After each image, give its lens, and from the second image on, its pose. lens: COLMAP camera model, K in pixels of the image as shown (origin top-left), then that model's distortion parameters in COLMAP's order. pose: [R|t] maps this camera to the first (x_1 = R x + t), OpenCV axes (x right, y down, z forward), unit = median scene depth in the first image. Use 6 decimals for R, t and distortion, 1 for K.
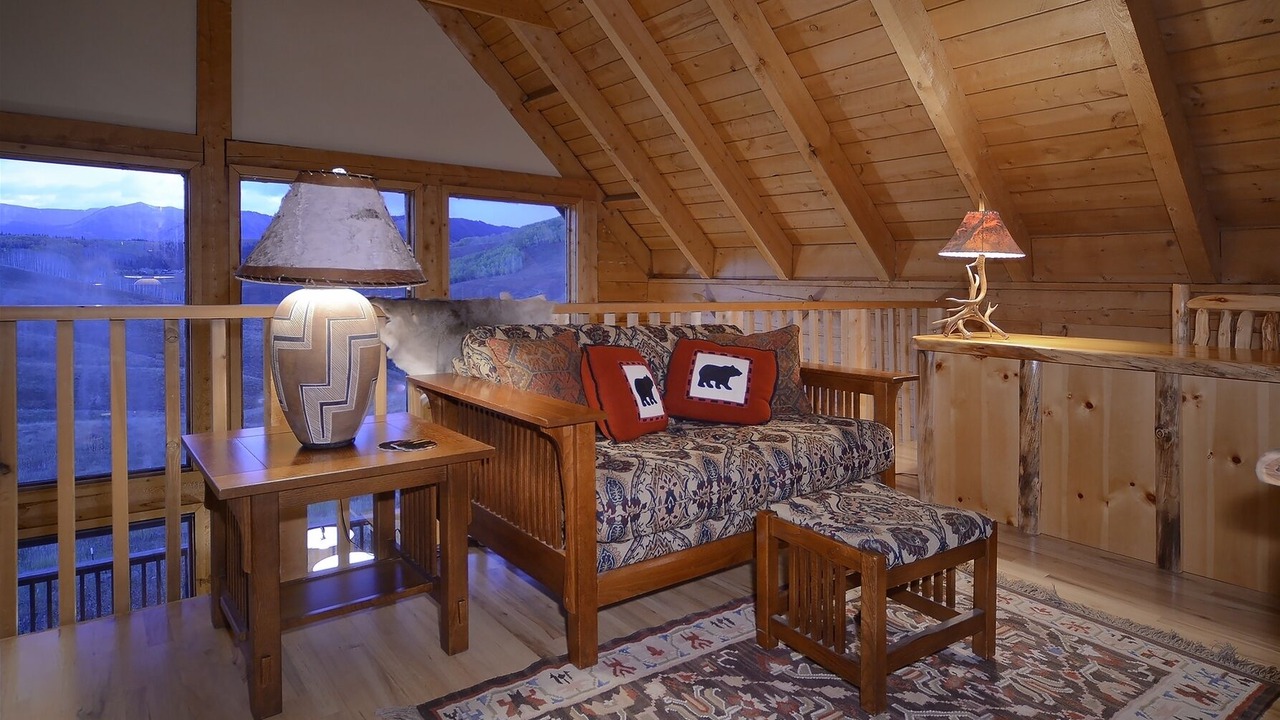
lens RADIAL K [[736.8, 0, 642.7], [0, 736.8, 393.9], [0, 0, 1]] dist [-0.016446, -0.000331]
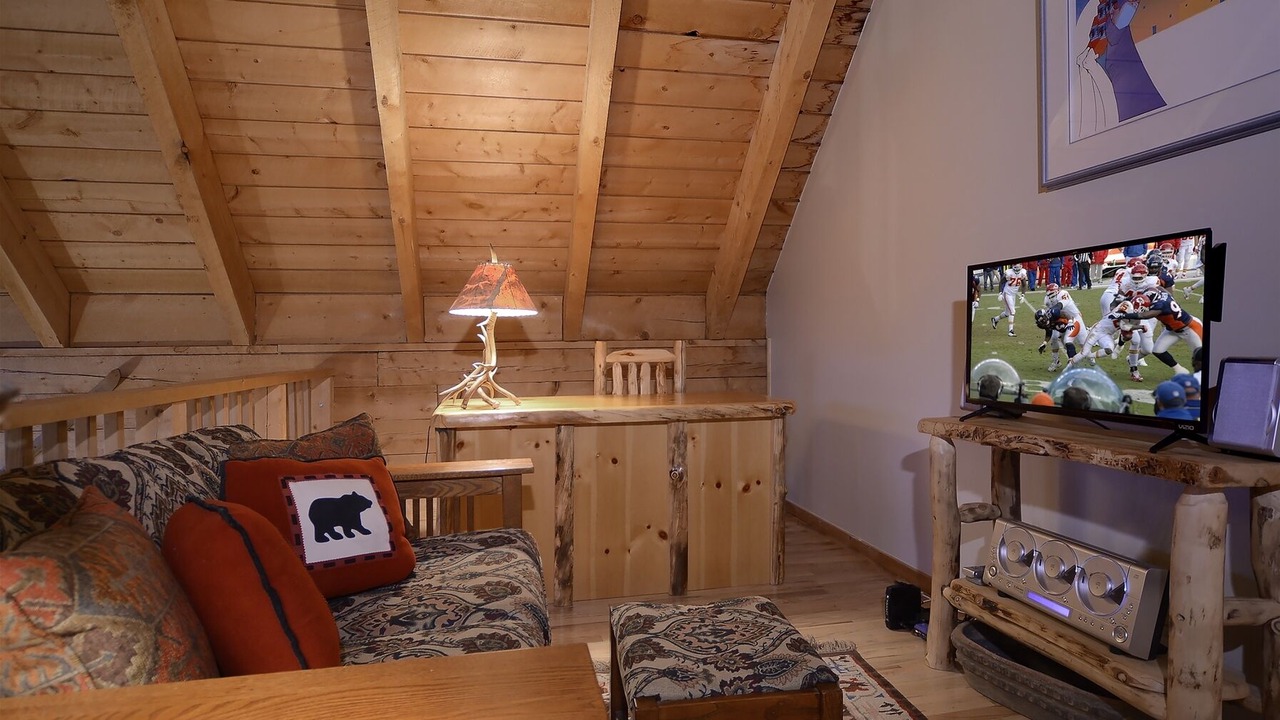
lens RADIAL K [[736.8, 0, 642.7], [0, 736.8, 393.9], [0, 0, 1]] dist [-0.016446, -0.000331]
pose [[0.416314, -0.078573, 0.905820, -0.273322], [0.153051, 0.988099, 0.015368, -0.080533], [-0.896247, 0.132238, 0.423385, 0.486093]]
